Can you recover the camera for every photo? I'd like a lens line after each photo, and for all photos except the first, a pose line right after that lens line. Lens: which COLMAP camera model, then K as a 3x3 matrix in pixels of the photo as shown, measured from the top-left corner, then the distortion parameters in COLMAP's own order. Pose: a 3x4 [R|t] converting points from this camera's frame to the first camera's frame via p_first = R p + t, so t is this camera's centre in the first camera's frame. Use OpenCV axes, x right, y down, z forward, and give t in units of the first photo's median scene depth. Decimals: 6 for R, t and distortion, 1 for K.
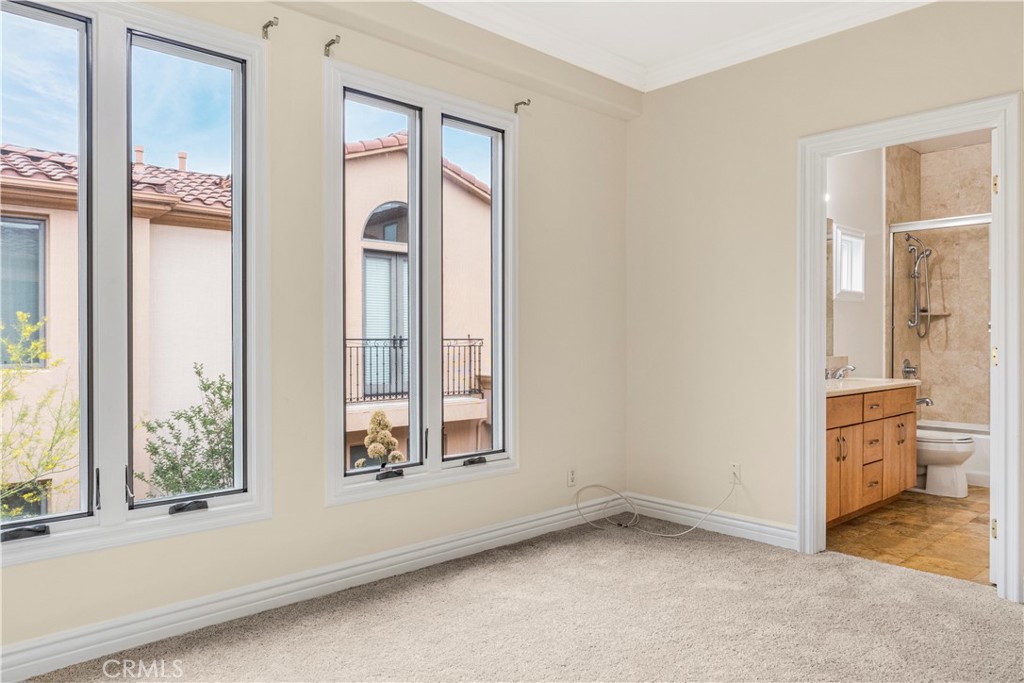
lens RADIAL K [[703.8, 0, 512.0], [0, 703.8, 341.5], [0, 0, 1]] dist [-0.000989, -0.001685]
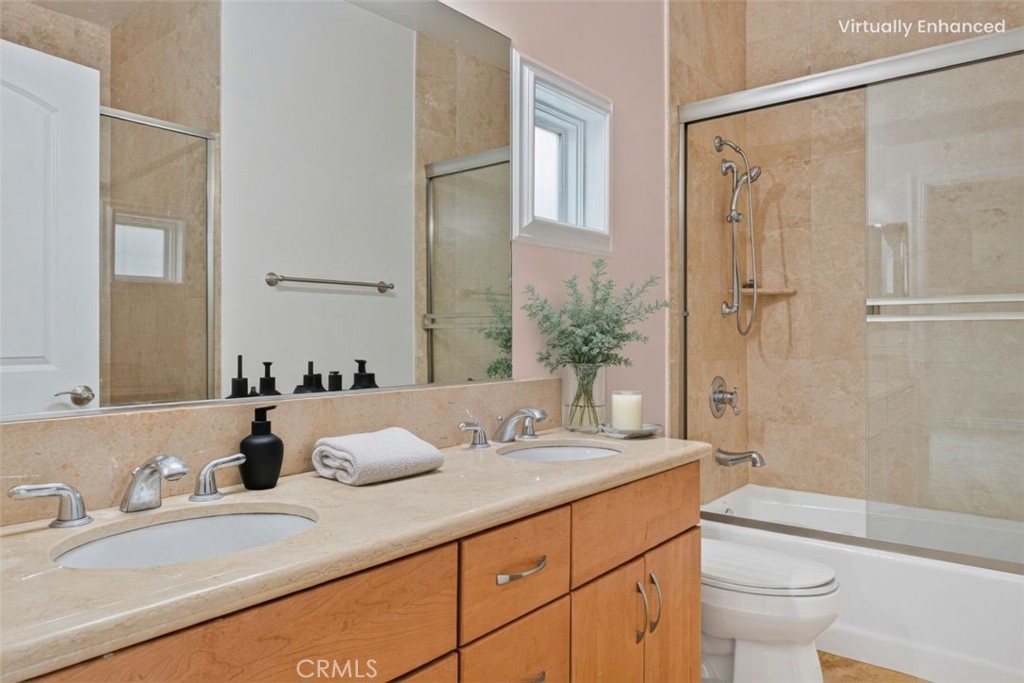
lens RADIAL K [[703.8, 0, 512.0], [0, 703.8, 341.5], [0, 0, 1]] dist [-0.000989, -0.001685]
pose [[0.988784, -0.004392, 0.149289, 0.328333], [0.004473, 0.999990, -0.000211, -0.001403], [-0.149287, 0.000877, 0.988794, 0.500536]]
